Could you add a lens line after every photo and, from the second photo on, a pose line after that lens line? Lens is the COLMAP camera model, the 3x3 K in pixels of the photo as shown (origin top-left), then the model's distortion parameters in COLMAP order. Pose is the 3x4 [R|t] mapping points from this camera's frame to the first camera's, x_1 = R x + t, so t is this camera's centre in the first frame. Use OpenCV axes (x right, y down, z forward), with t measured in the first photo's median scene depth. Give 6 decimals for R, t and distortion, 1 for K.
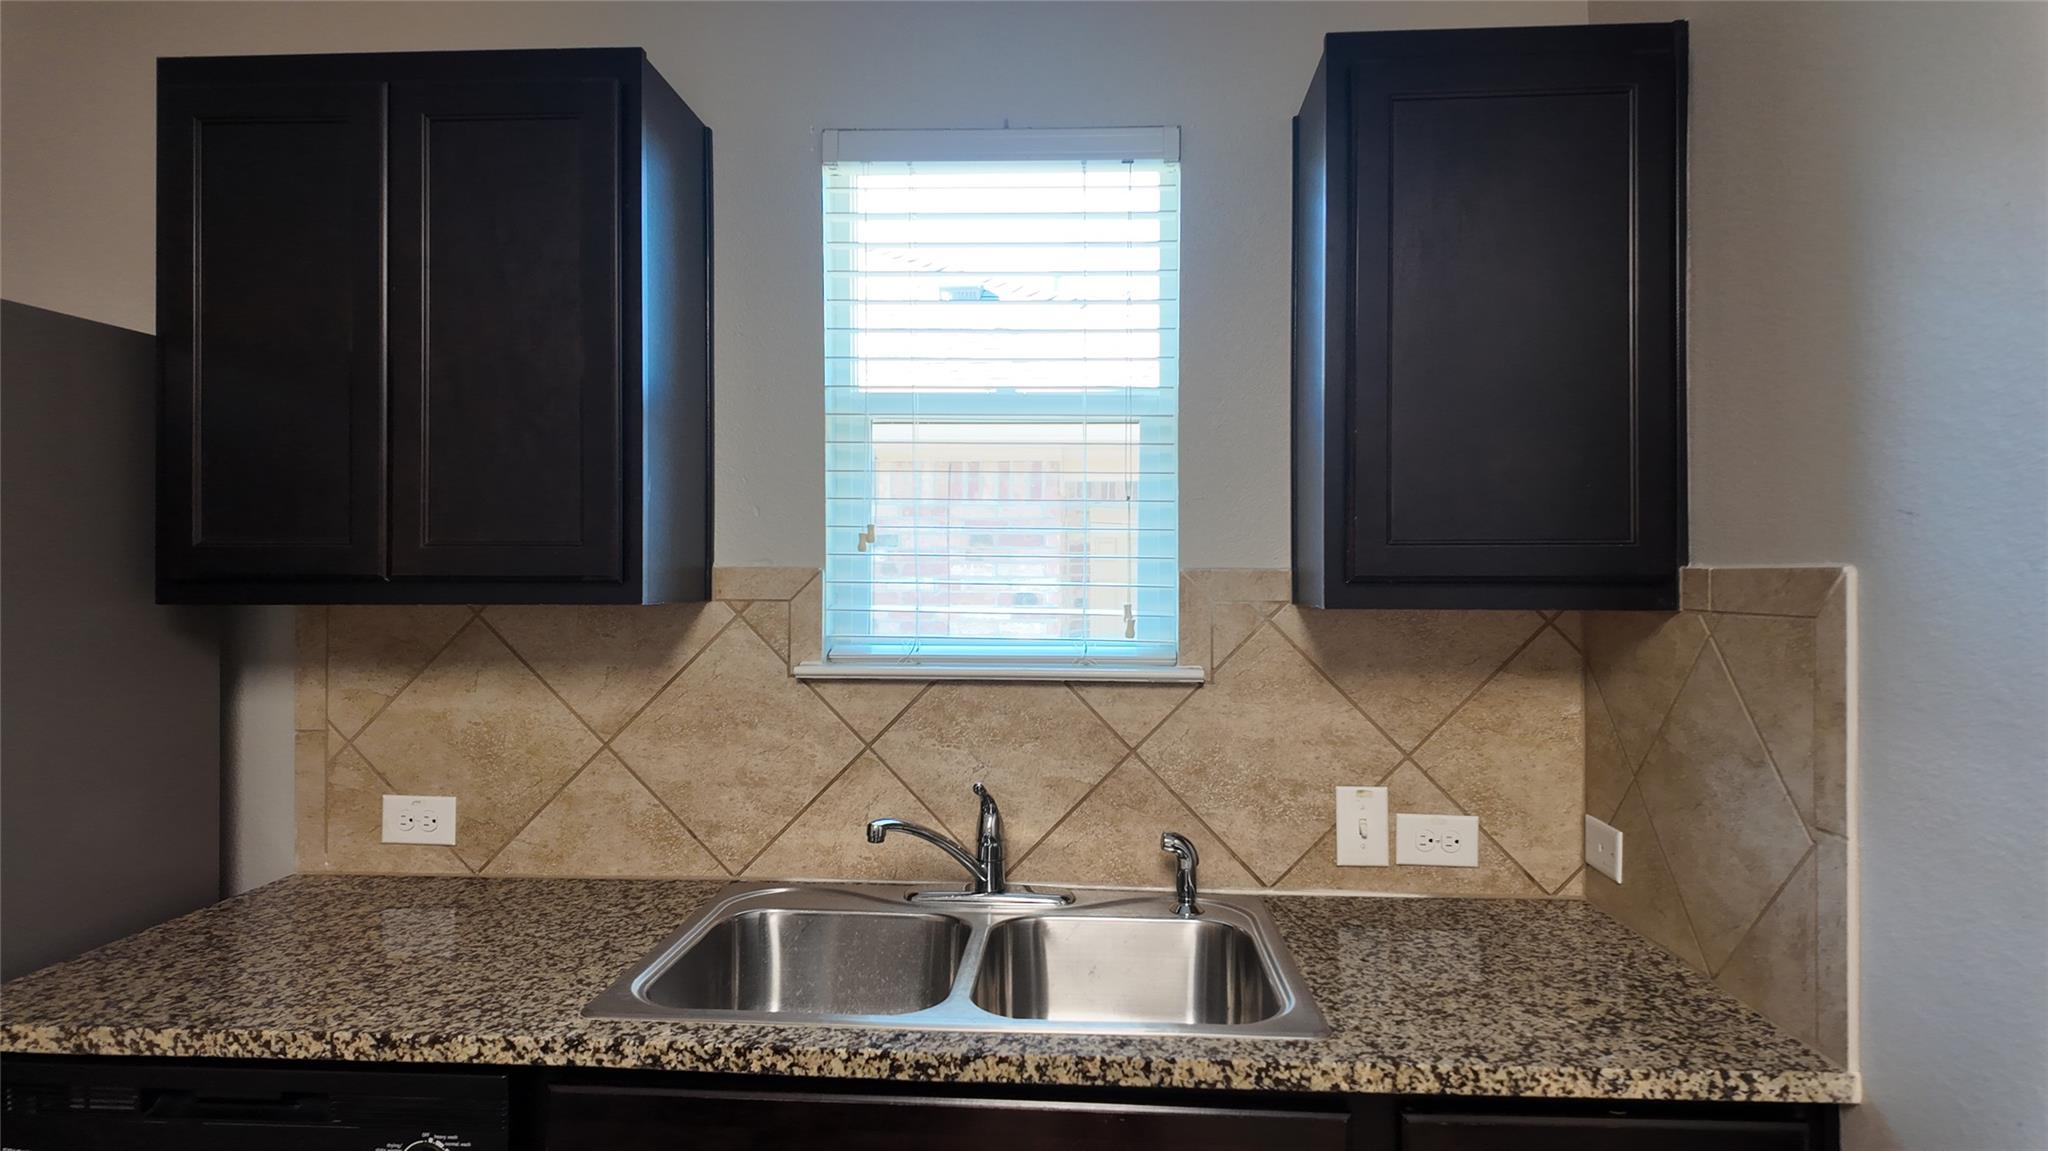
lens RADIAL K [[1220.1, 0, 998.9], [0, 1220.1, 564.2], [0, 0, 1]] dist [0.050639, -0.039109]
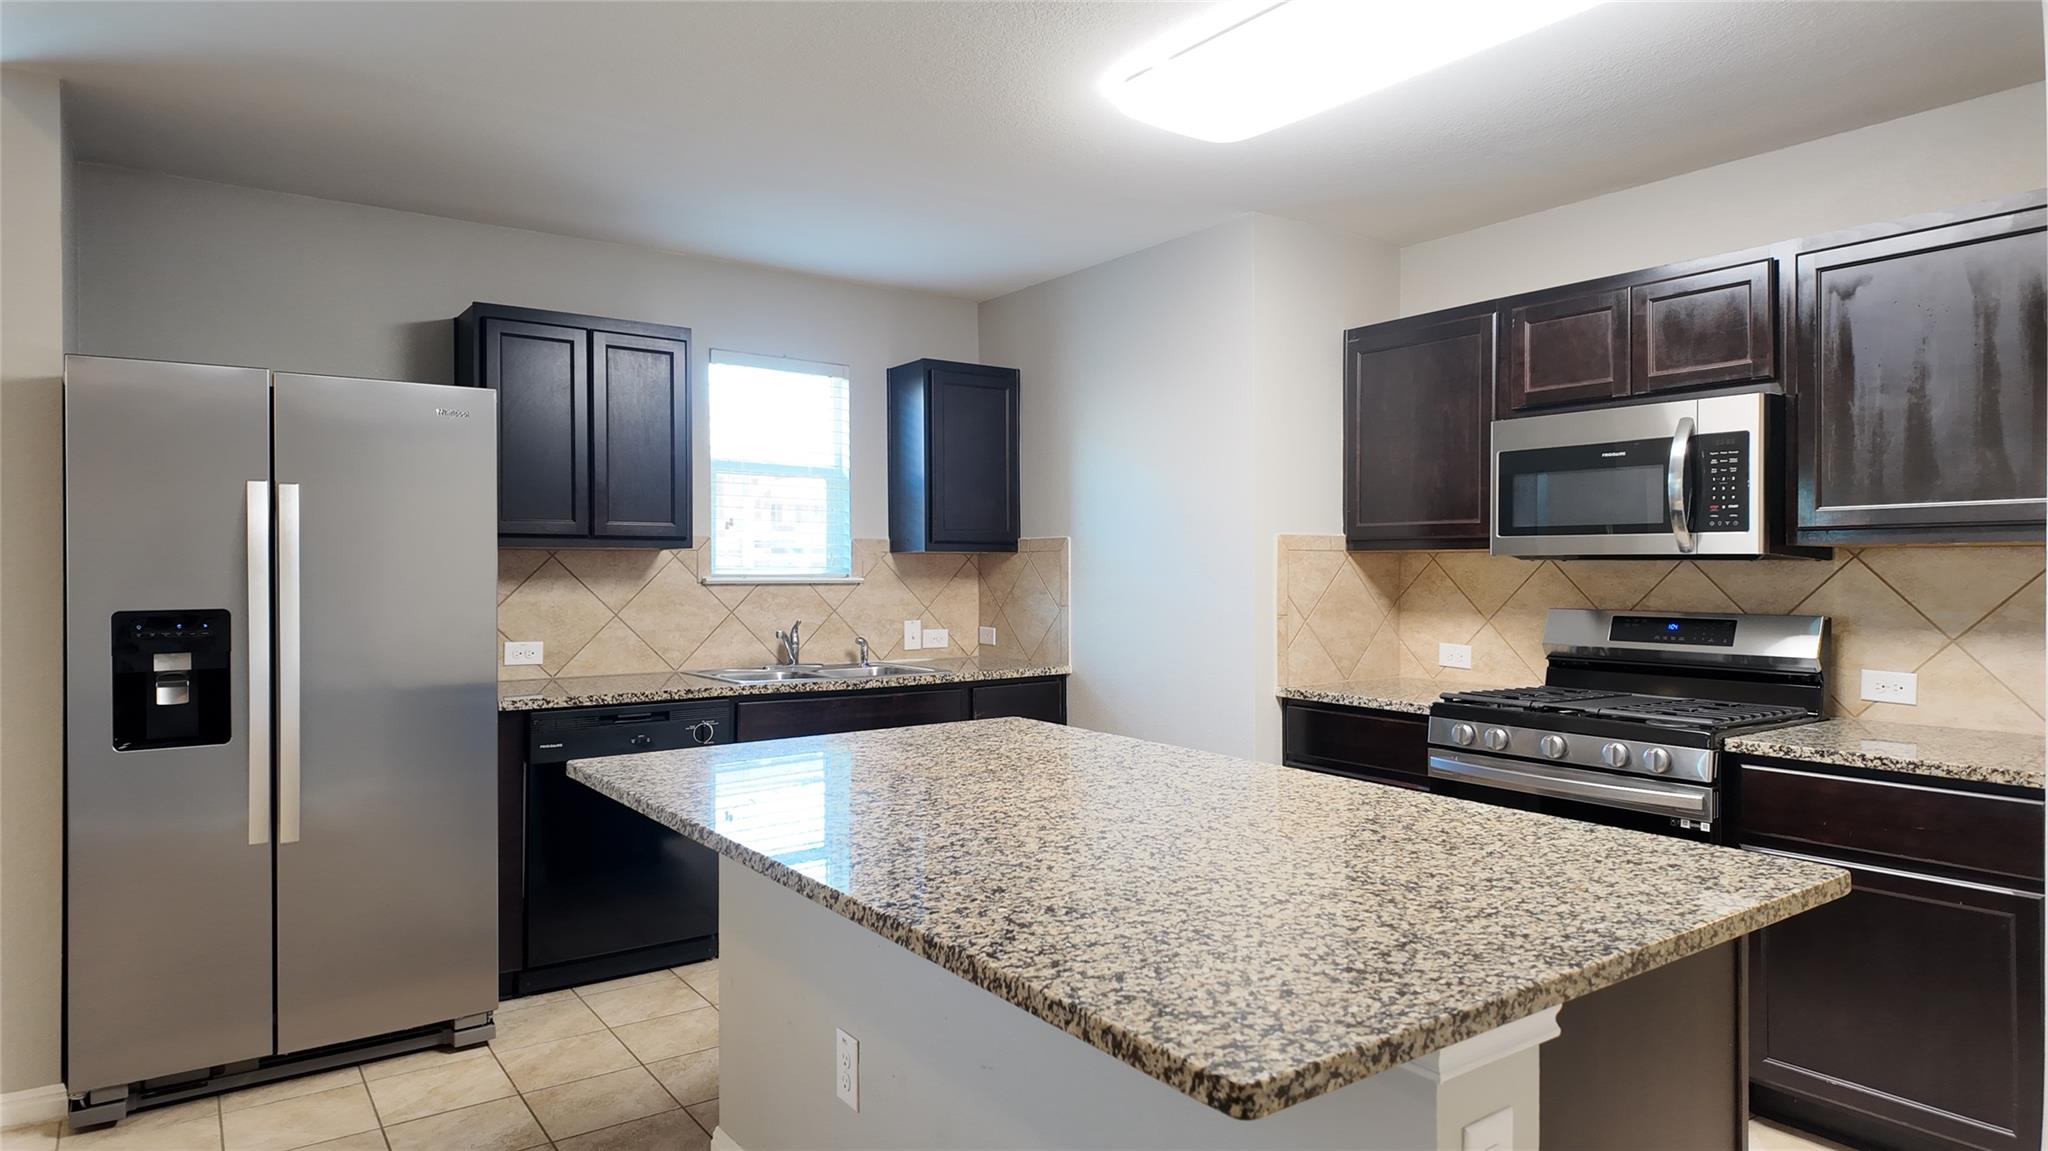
lens RADIAL K [[1220.1, 0, 1030.5], [0, 1220.1, 573.9], [0, 0, 1]] dist [0.050639, -0.039109]
pose [[0.773133, -0.002442, 0.634239, -1.198858], [-0.002916, 0.999968, 0.007405, 0.058333], [-0.634237, -0.007574, 0.773101, -1.229905]]
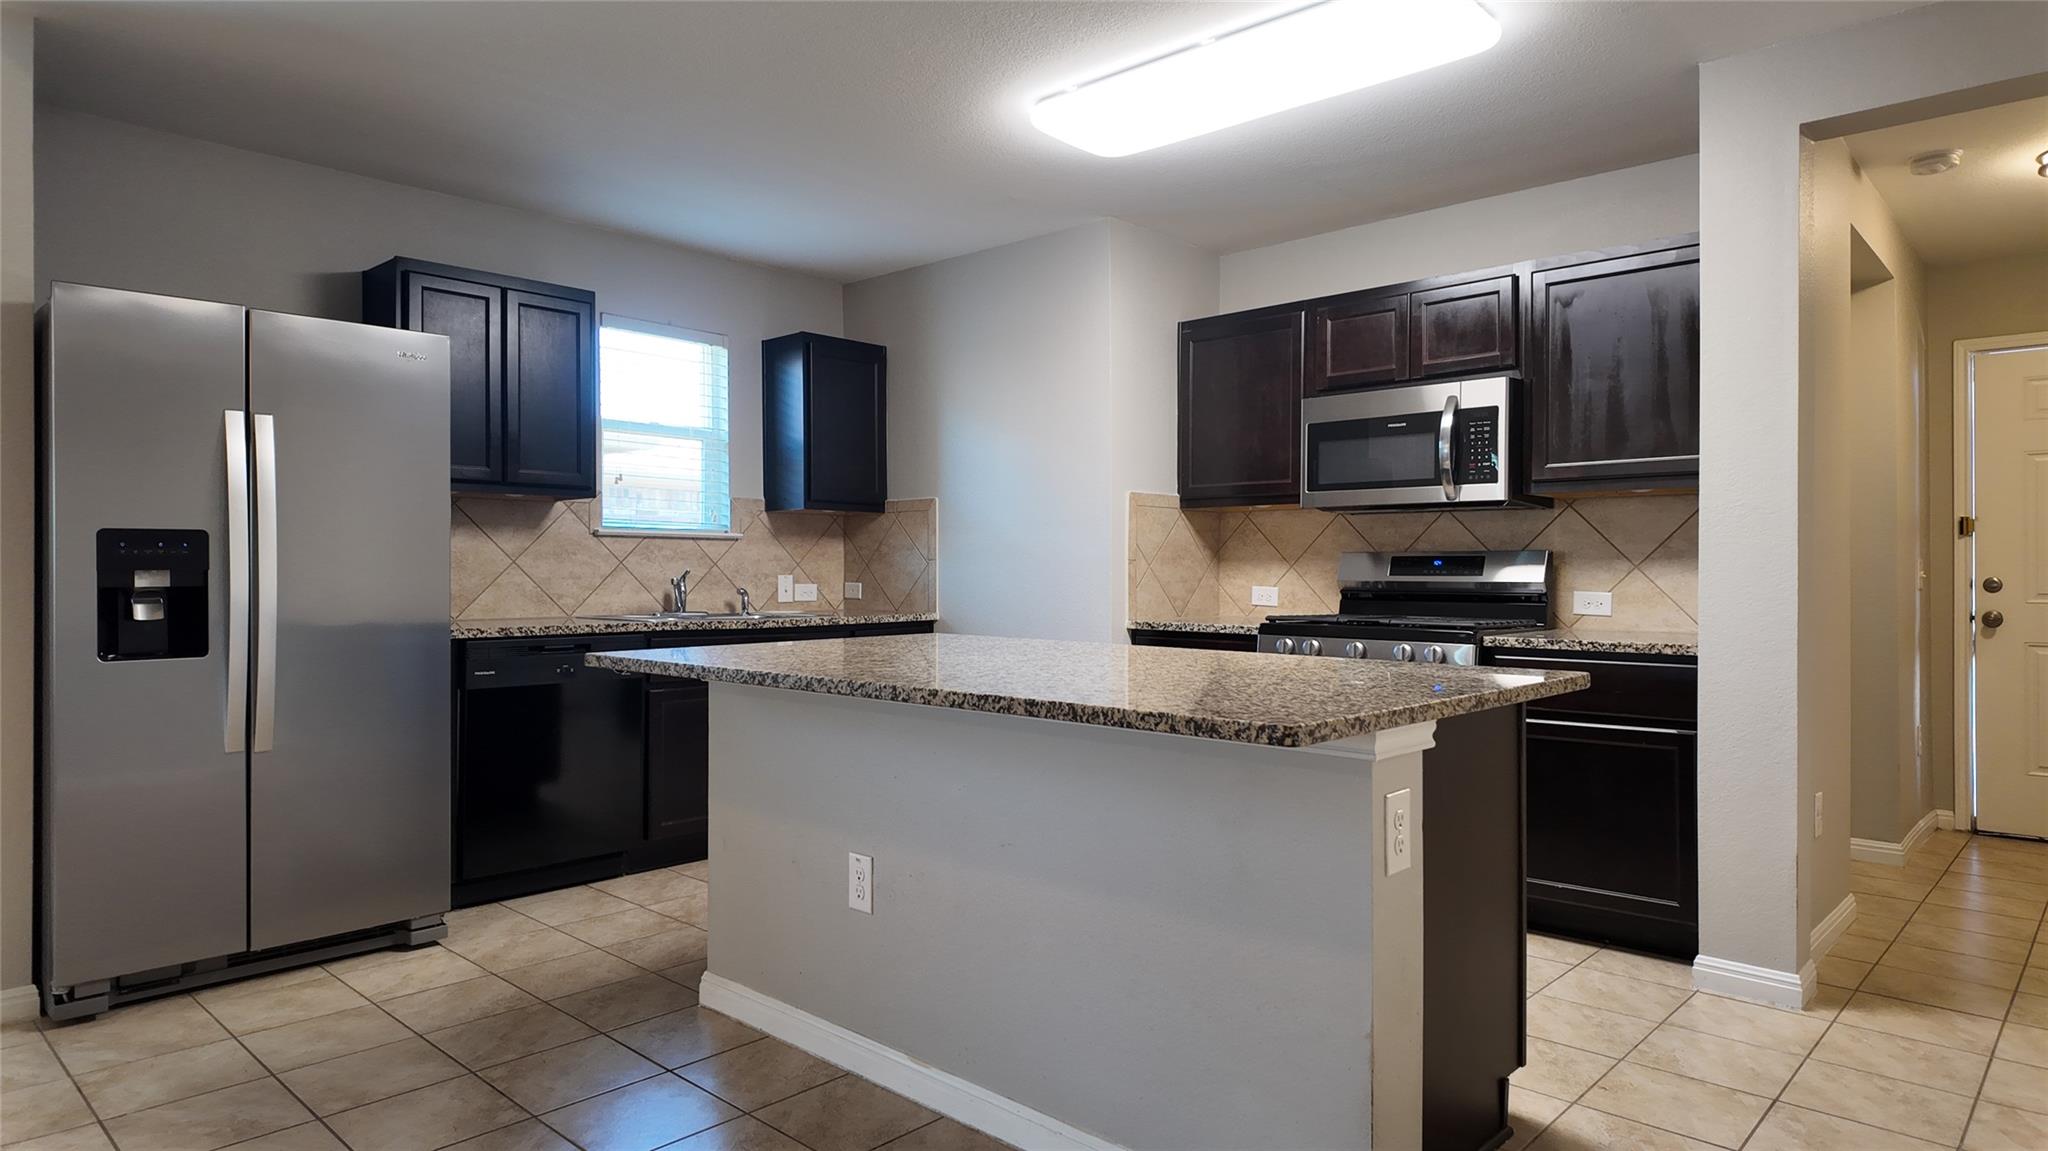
lens RADIAL K [[1220.1, 0, 1038.6], [0, 1220.1, 577.9], [0, 0, 1]] dist [0.050639, -0.039109]
pose [[0.630268, -0.003056, 0.776371, -1.573574], [-0.005037, 0.999955, 0.008025, 0.161539], [-0.776361, -0.008968, 0.630225, -1.291194]]
